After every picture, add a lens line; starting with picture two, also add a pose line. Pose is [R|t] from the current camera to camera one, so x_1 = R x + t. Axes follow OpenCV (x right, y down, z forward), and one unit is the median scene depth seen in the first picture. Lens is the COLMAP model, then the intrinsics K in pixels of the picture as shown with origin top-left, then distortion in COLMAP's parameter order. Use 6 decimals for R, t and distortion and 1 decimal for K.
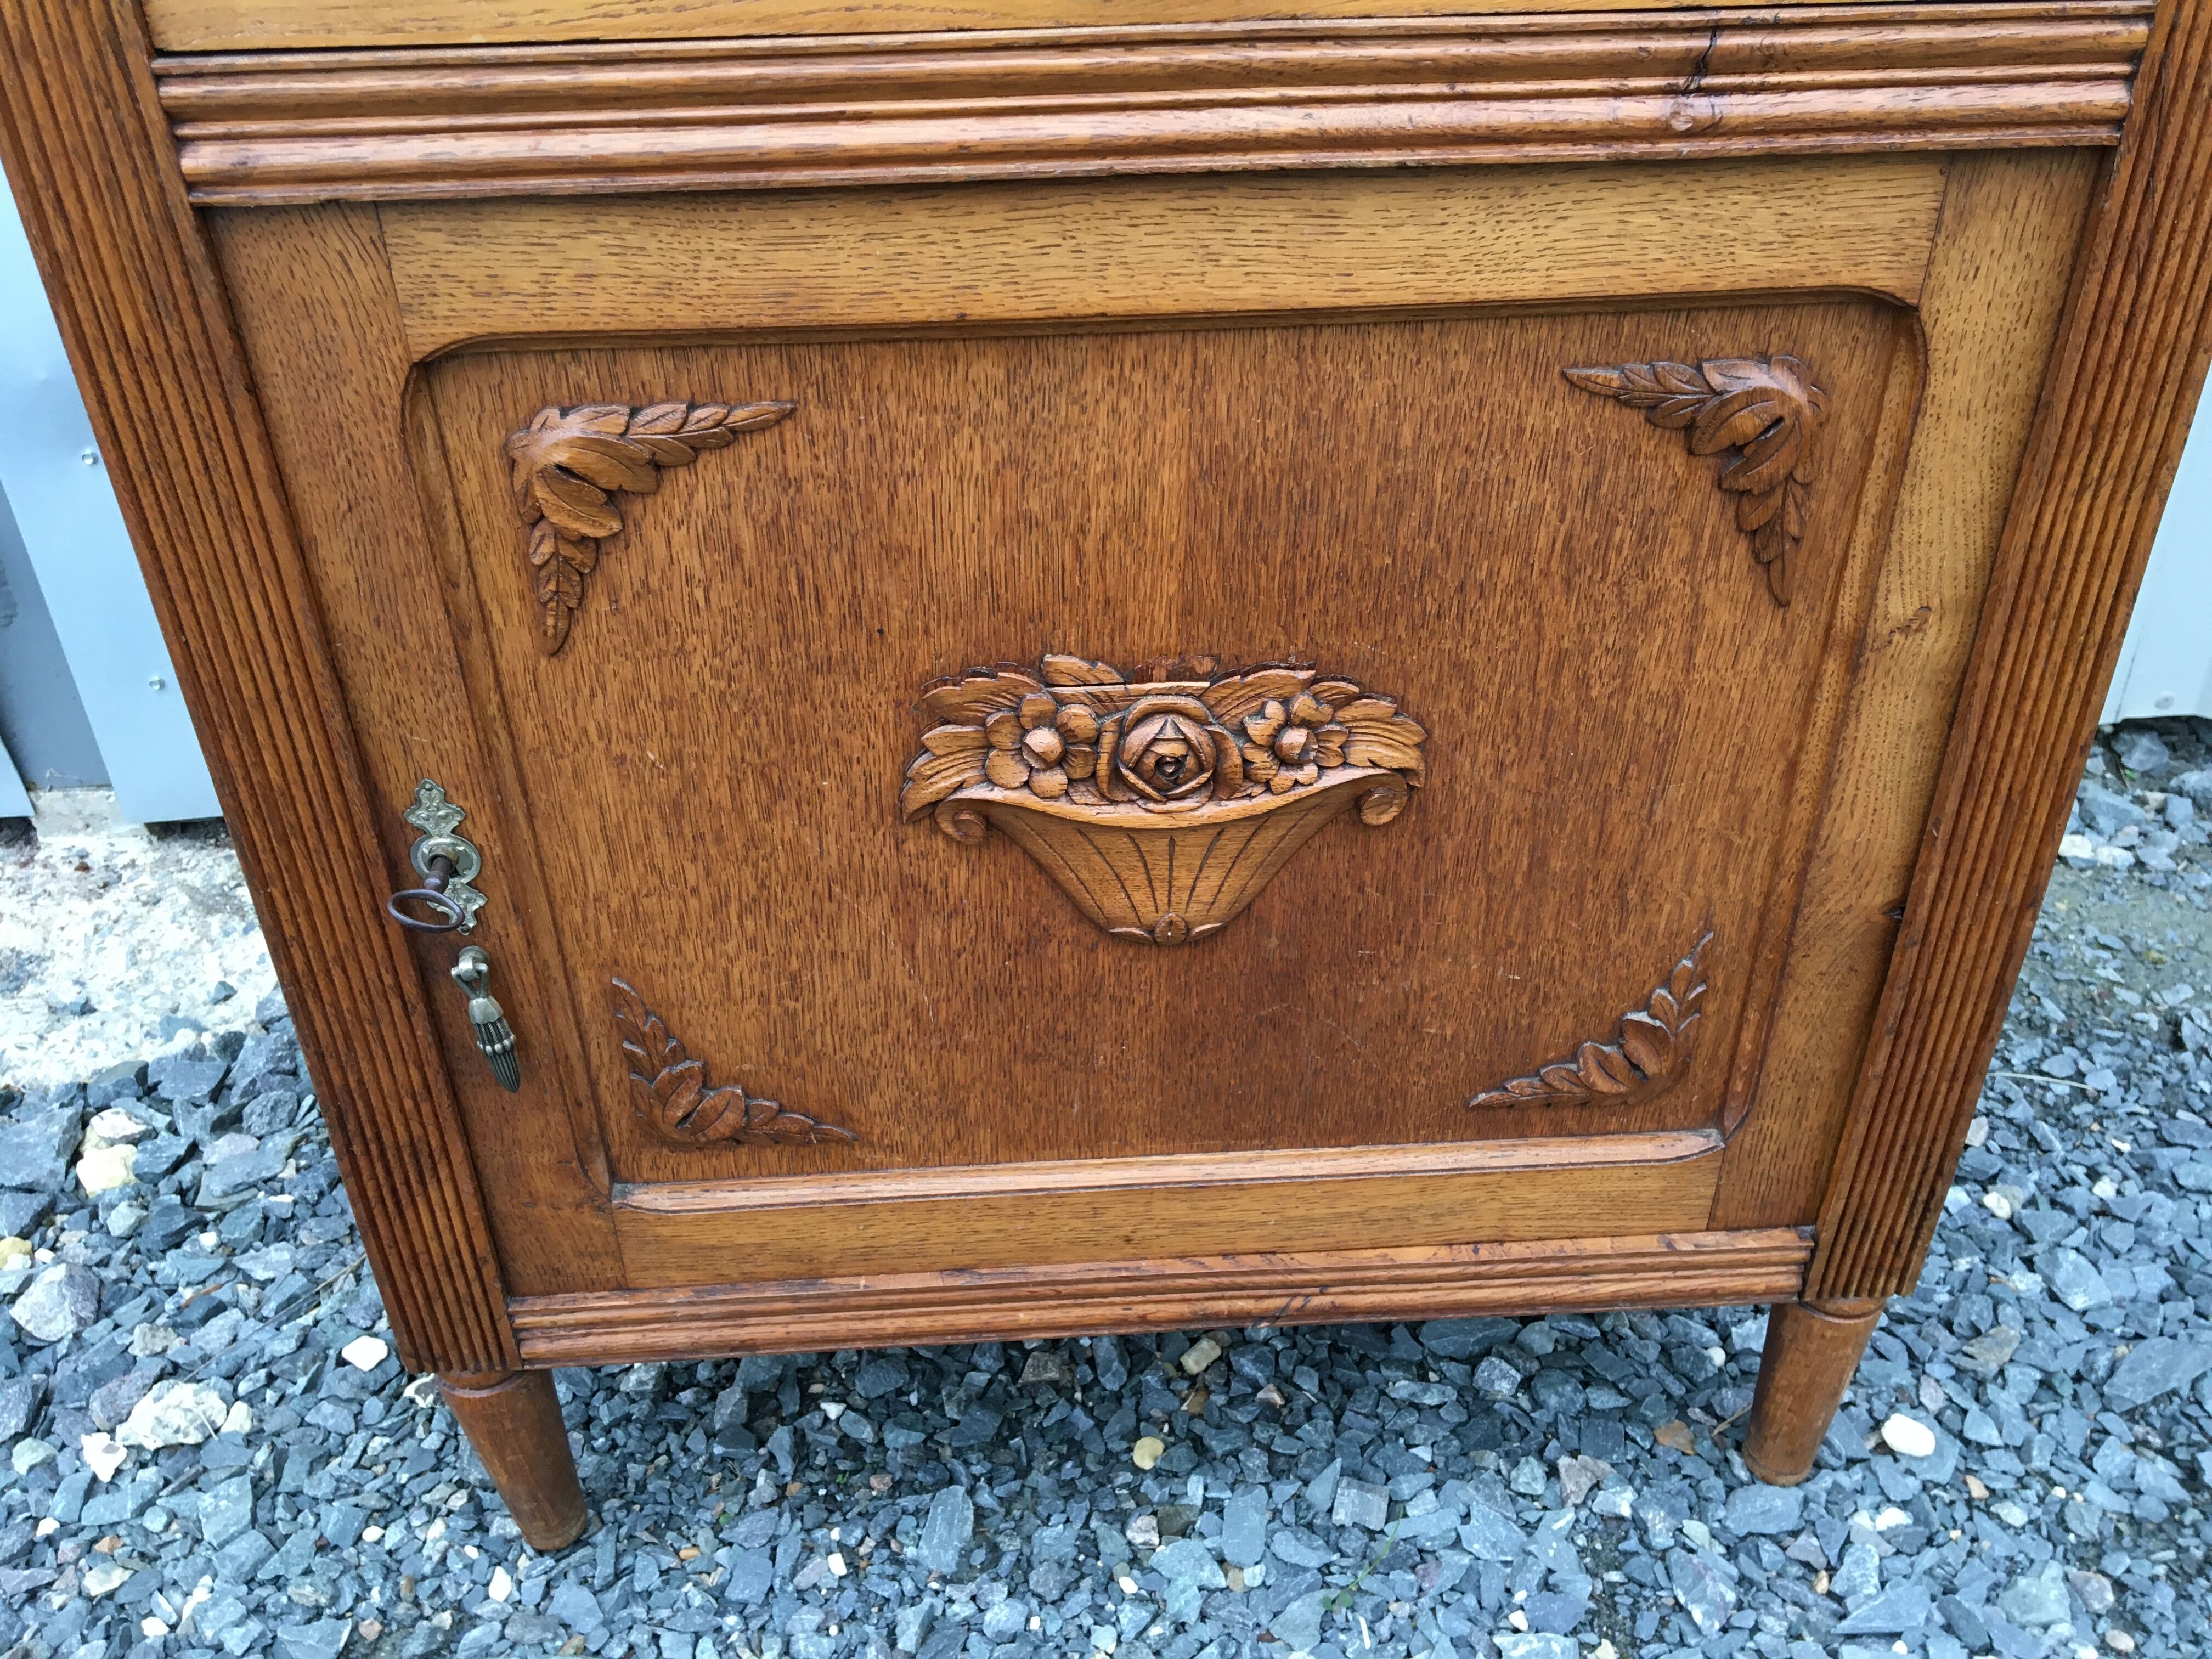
lens RADIAL K [[1872.9, 0, 1106.9], [0, 1872.9, 827.7], [0, 0, 1]] dist [0.046610, -0.061571]
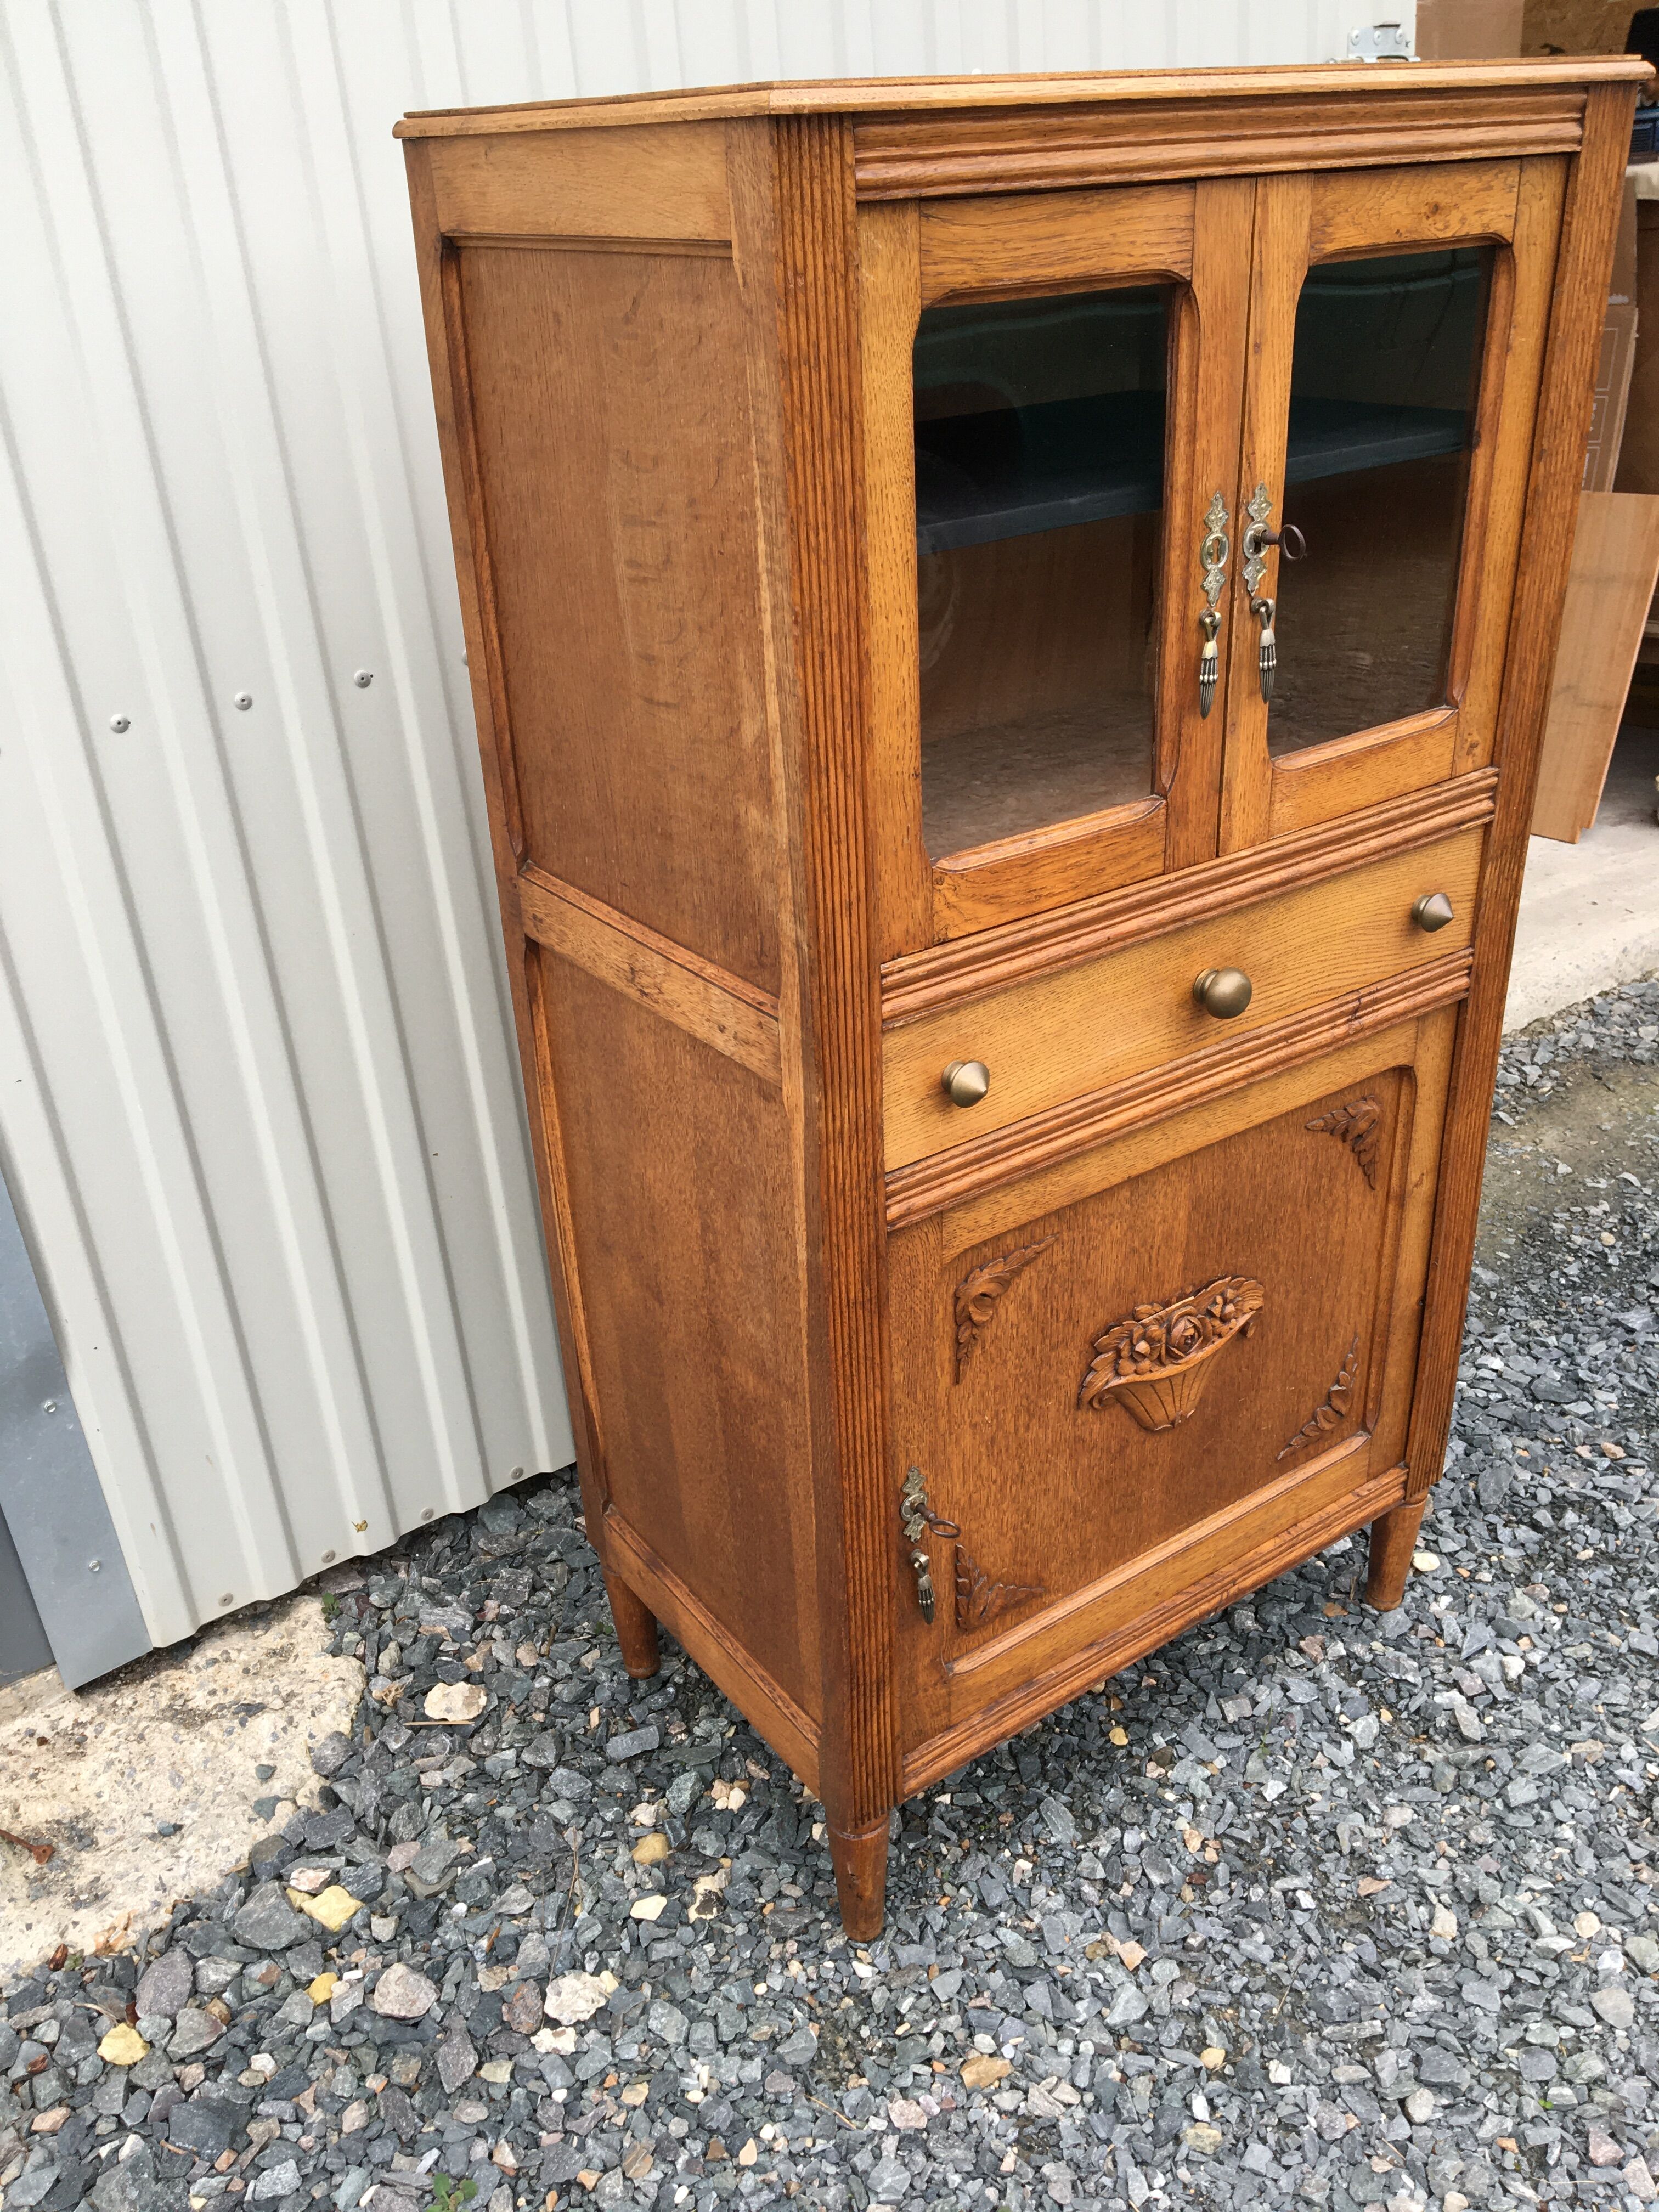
lens RADIAL K [[1857.6, 0, 830.2], [0, 1857.6, 1097.2], [0, 0, 1]] dist [0.068273, -0.091055]
pose [[0.848609, -0.258821, 0.461384, -0.882726], [0.318063, 0.946529, -0.054033, -0.224530], [-0.422729, 0.192602, 0.885554, -0.547166]]
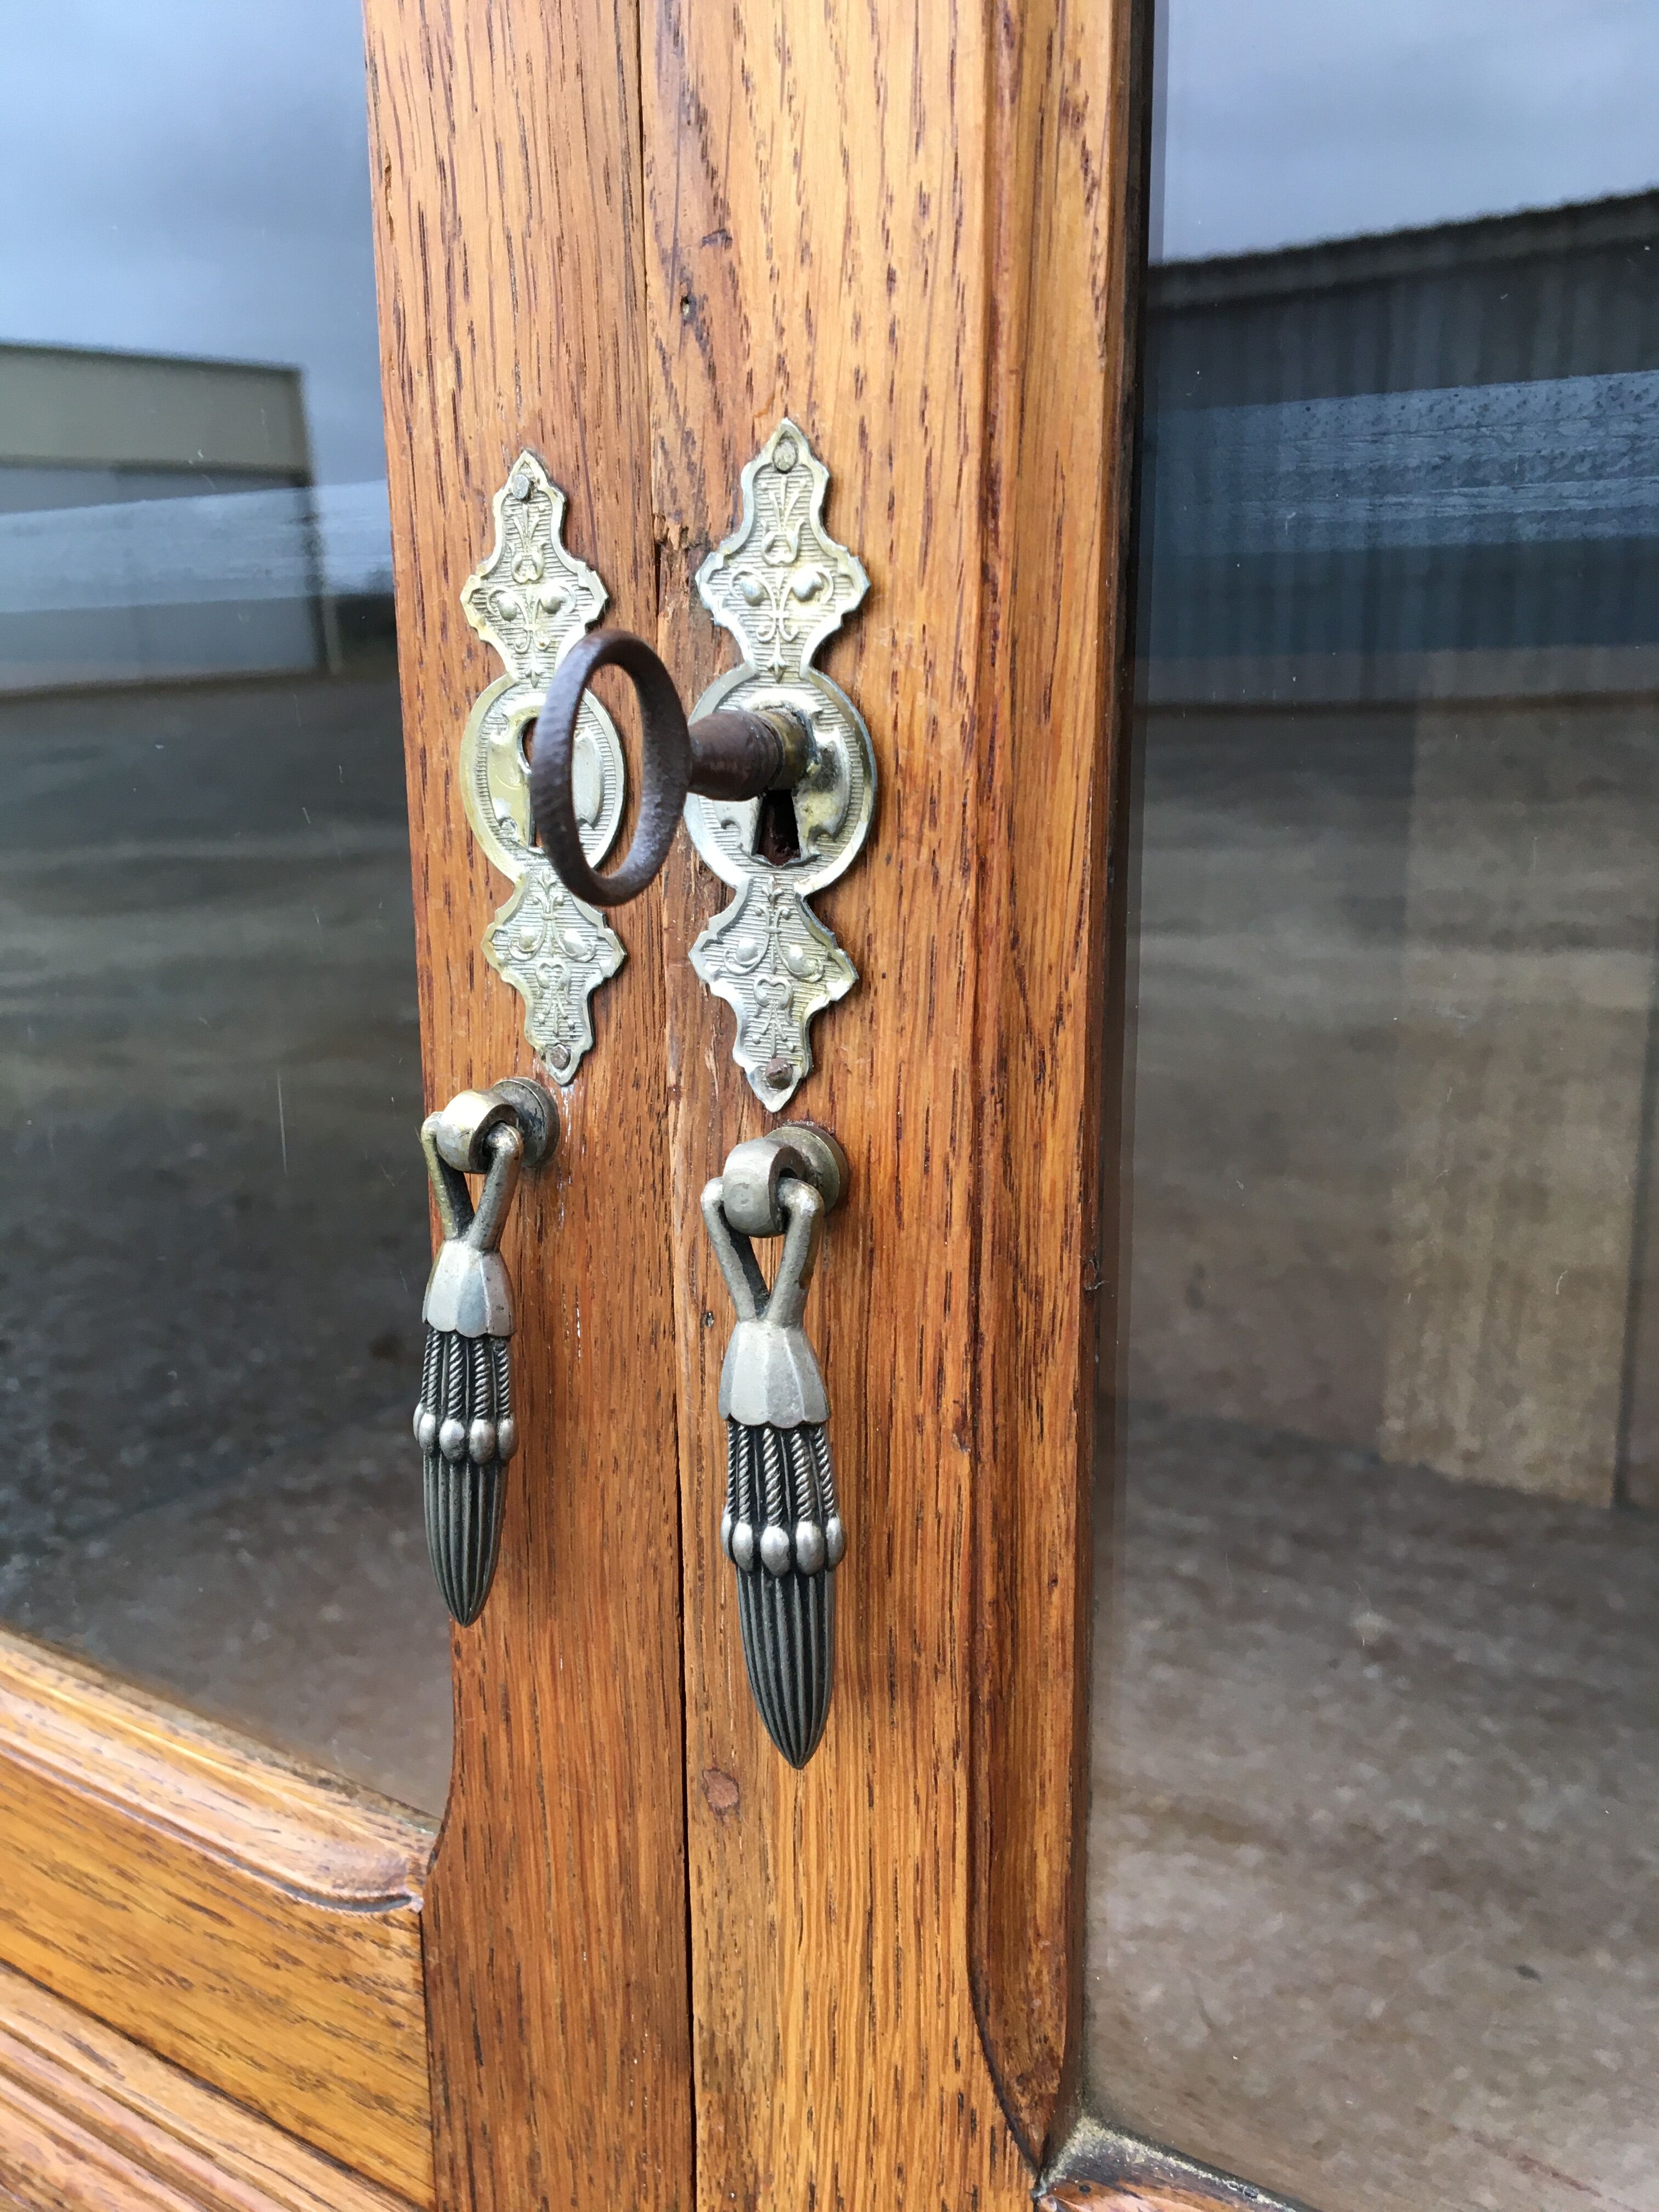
lens RADIAL K [[1872.9, 0, 829.5], [0, 1872.9, 1106.0], [0, 0, 1]] dist [0.046610, -0.061571]
pose [[0.801769, 0.123593, -0.584714, 0.160241], [-0.337585, 0.901003, -0.272453, -0.467732], [0.493156, 0.415835, 0.764120, 0.230297]]
